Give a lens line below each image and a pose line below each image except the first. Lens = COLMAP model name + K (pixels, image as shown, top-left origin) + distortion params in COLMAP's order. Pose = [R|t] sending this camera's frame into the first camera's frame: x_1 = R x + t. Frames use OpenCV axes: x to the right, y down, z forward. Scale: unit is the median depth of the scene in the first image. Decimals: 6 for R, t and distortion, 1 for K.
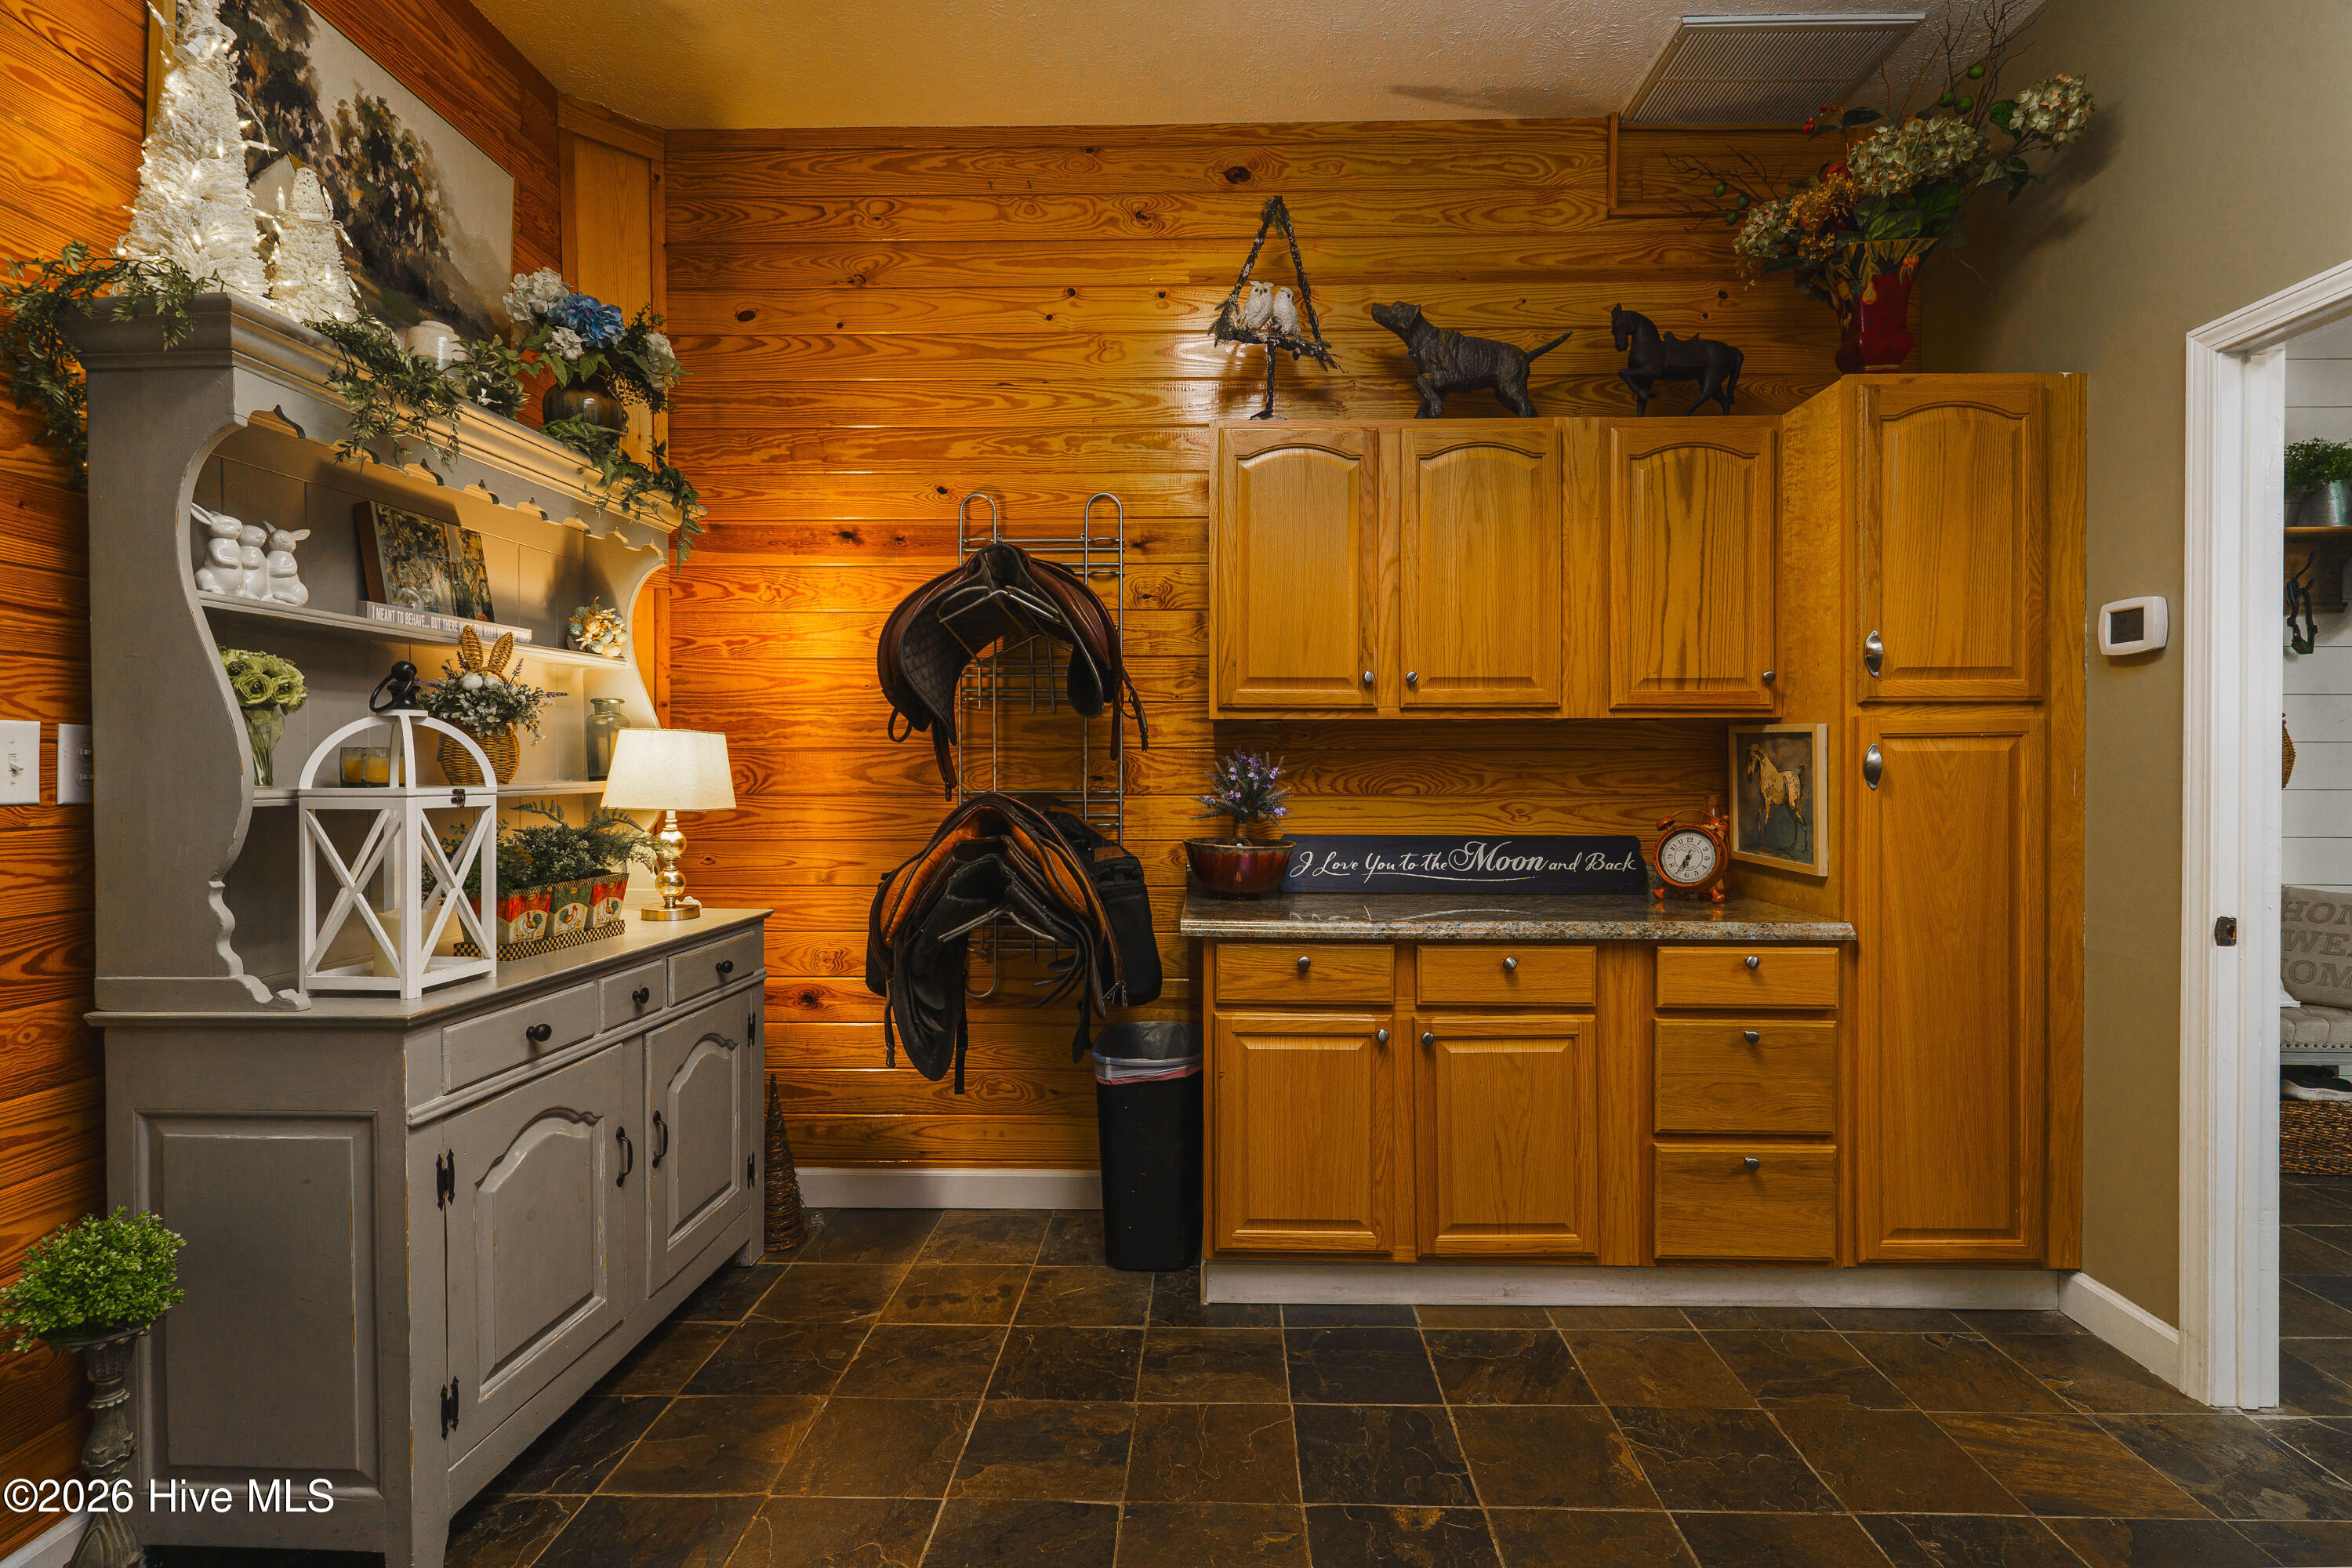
lens RADIAL K [[1133.2, 0, 1198.4], [0, 1133.2, 773.1], [0, 0, 1]] dist [0.000018, -0.000487]
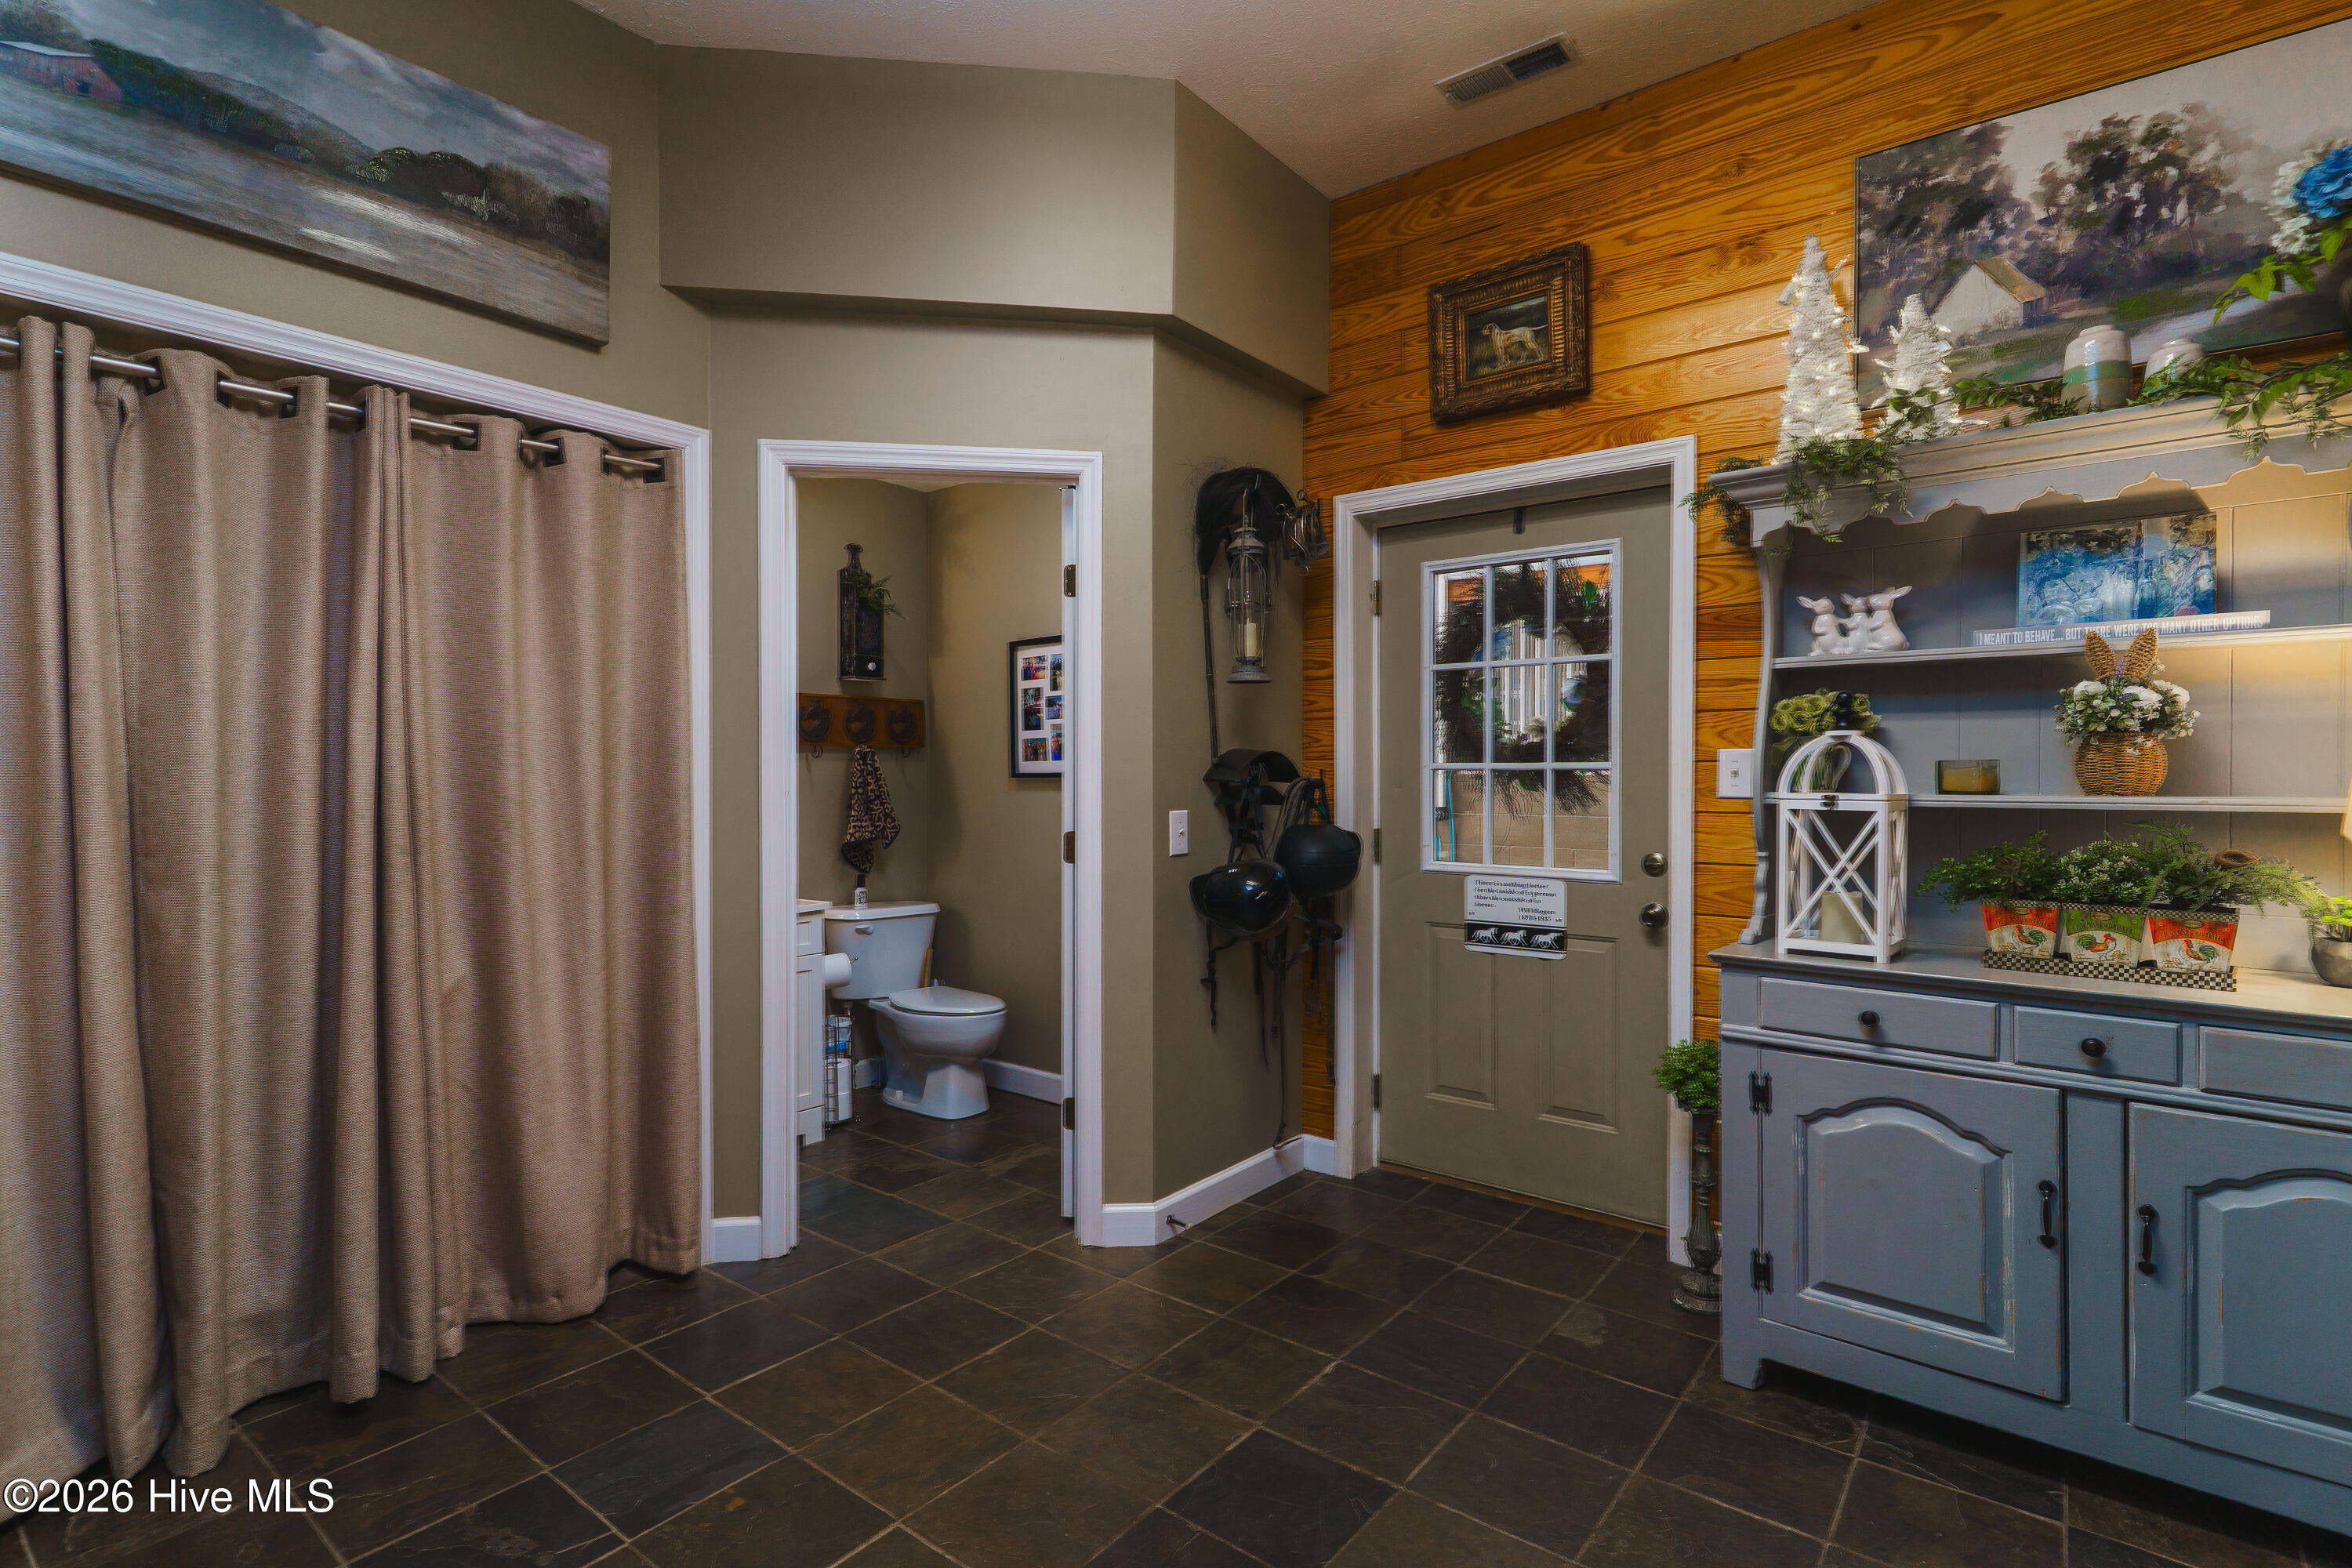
lens RADIAL K [[1141.0, 0, 1180.9], [0, 1141.0, 782.4], [0, 0, 1]] dist [0.001407, -0.000543]
pose [[-0.605059, 0.005005, -0.796165, 0.535715], [-0.006649, 0.999914, 0.011339, -0.006152], [0.796153, 0.012154, -0.604974, 0.864298]]
